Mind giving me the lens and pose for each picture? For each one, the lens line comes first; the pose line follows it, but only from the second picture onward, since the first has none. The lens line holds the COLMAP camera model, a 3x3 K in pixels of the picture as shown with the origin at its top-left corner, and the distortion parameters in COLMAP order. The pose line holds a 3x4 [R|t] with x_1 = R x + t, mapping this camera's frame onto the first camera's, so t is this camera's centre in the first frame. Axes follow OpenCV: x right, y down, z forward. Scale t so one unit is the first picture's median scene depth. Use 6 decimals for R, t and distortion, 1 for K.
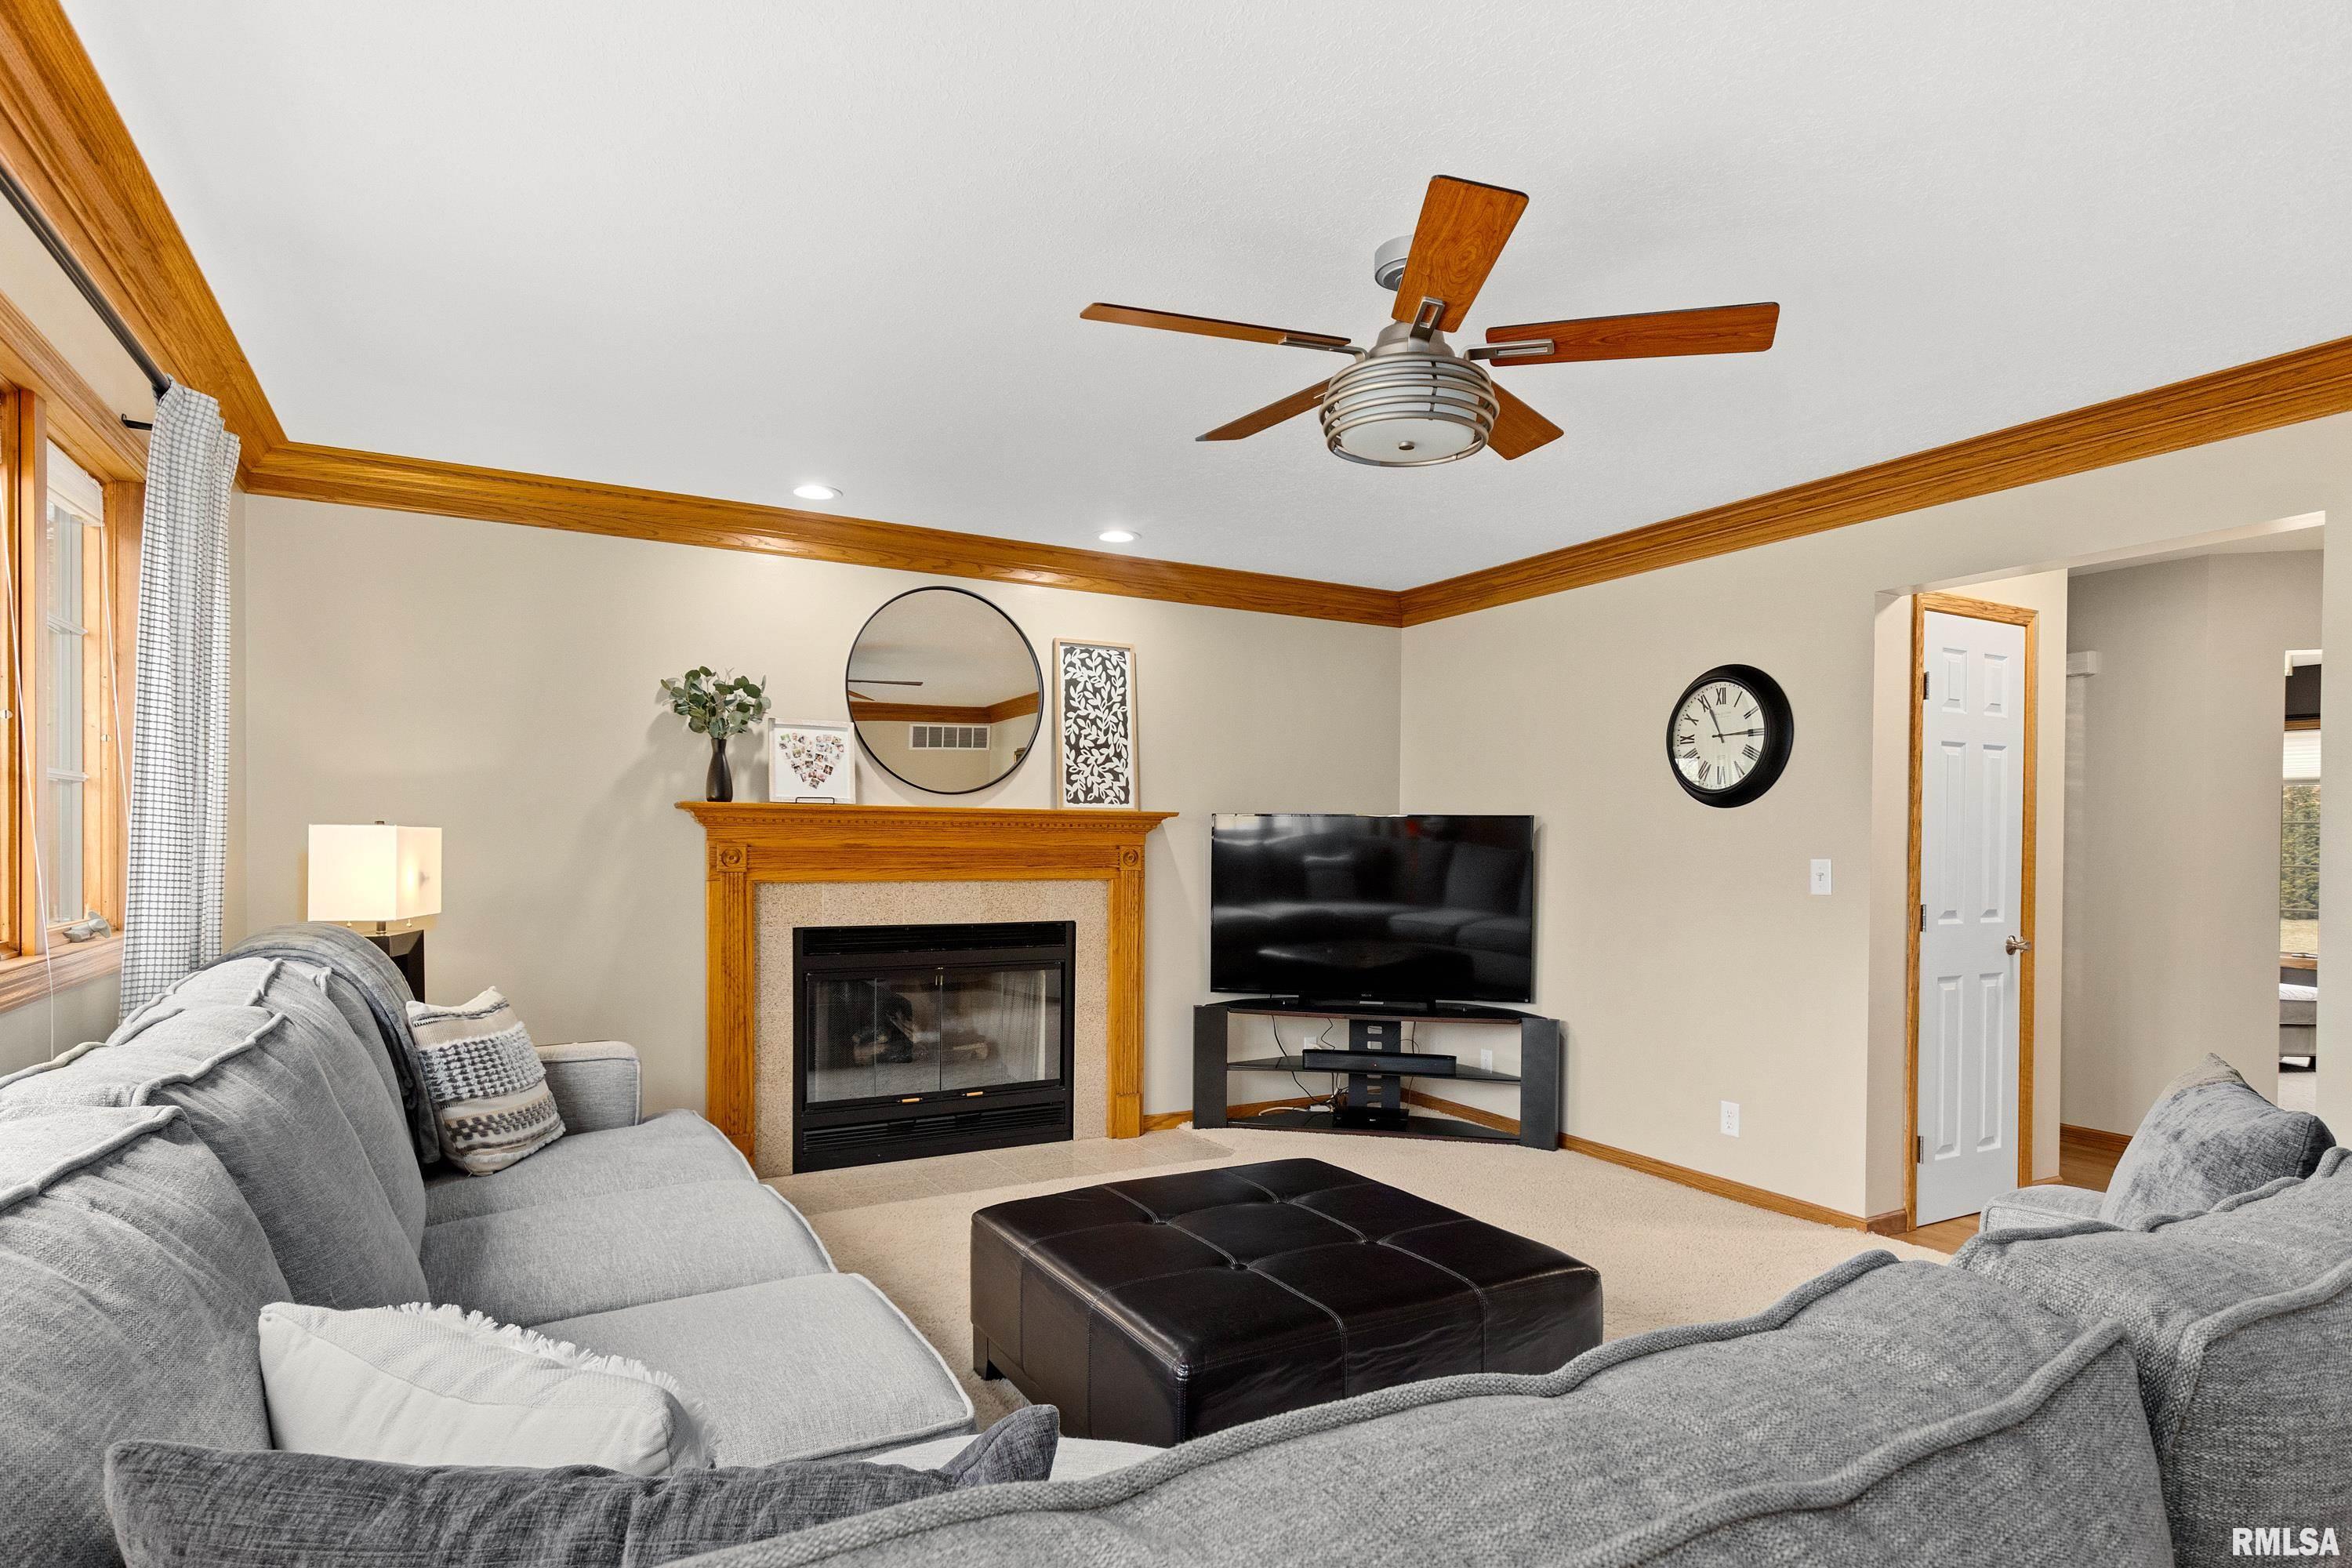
lens RADIAL K [[1227.0, 0, 1176.4], [0, 1227.0, 866.3], [0, 0, 1]] dist [0.001782, -0.001088]
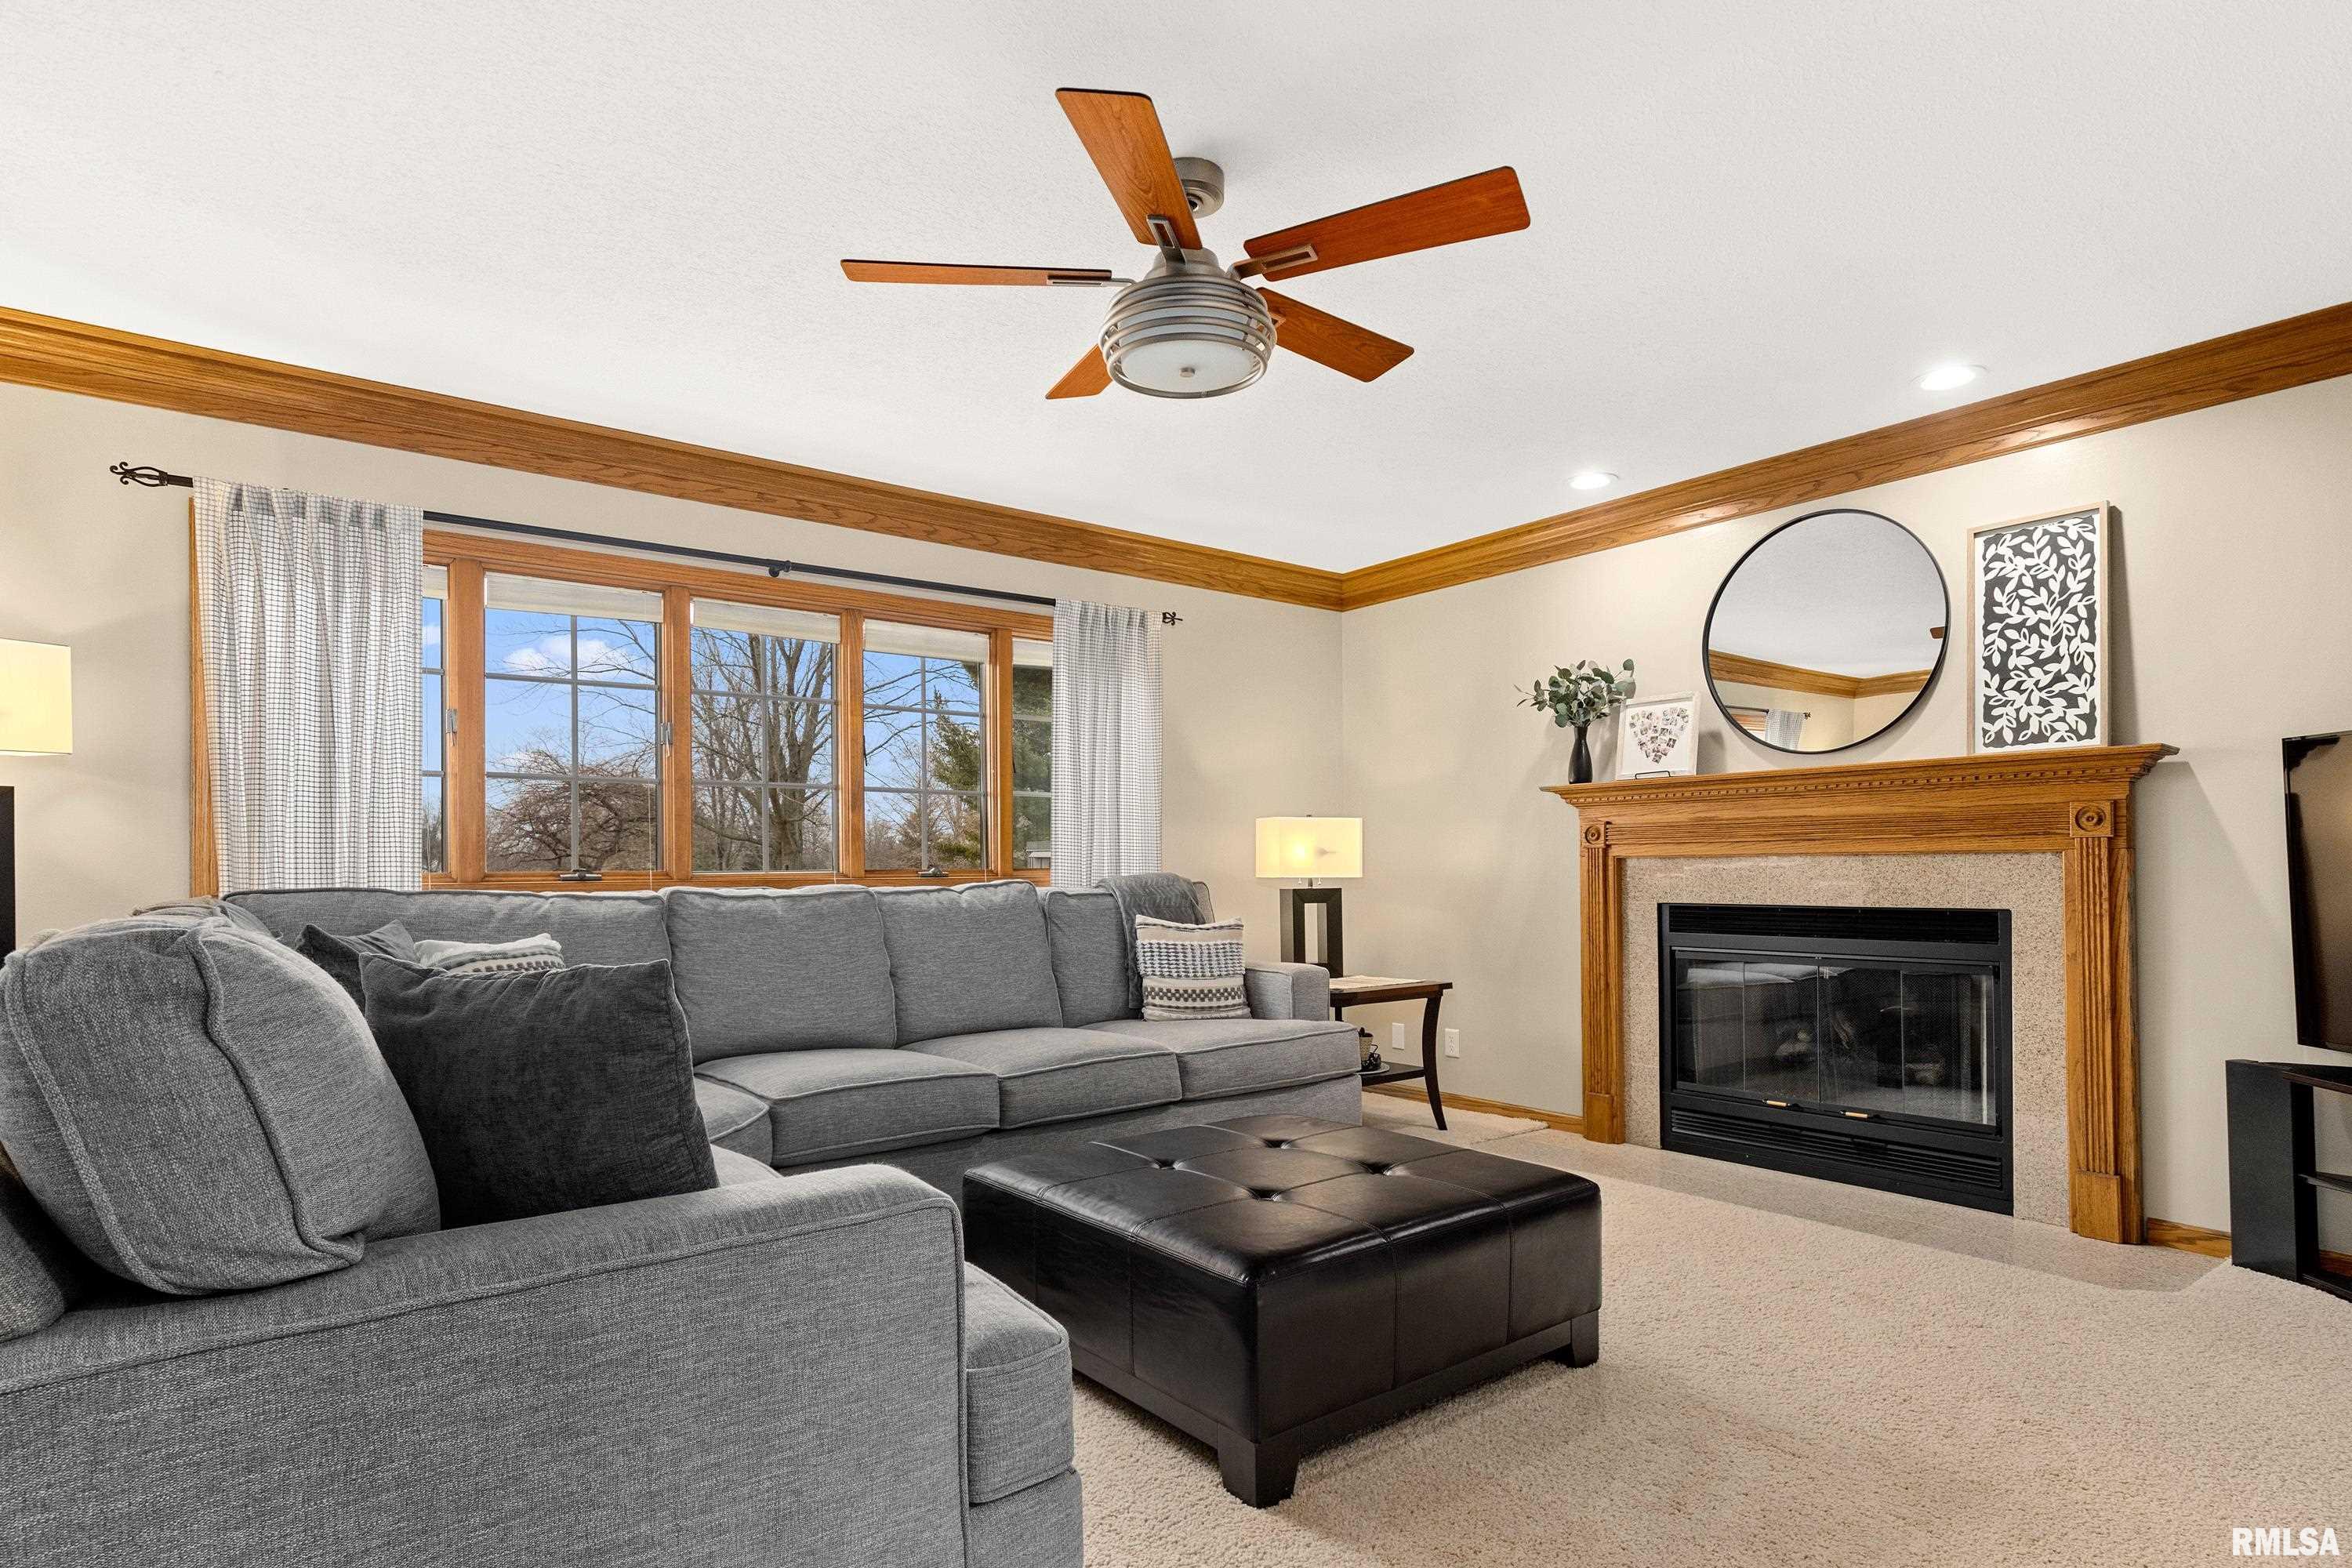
lens RADIAL K [[1227.0, 0, 1176.4], [0, 1227.0, 866.3], [0, 0, 1]] dist [0.001782, -0.001088]
pose [[0.153725, -0.014147, -0.988012, 0.557291], [-0.010681, 0.999815, -0.015978, 0.035904], [0.988056, 0.013010, 0.153546, 0.405979]]
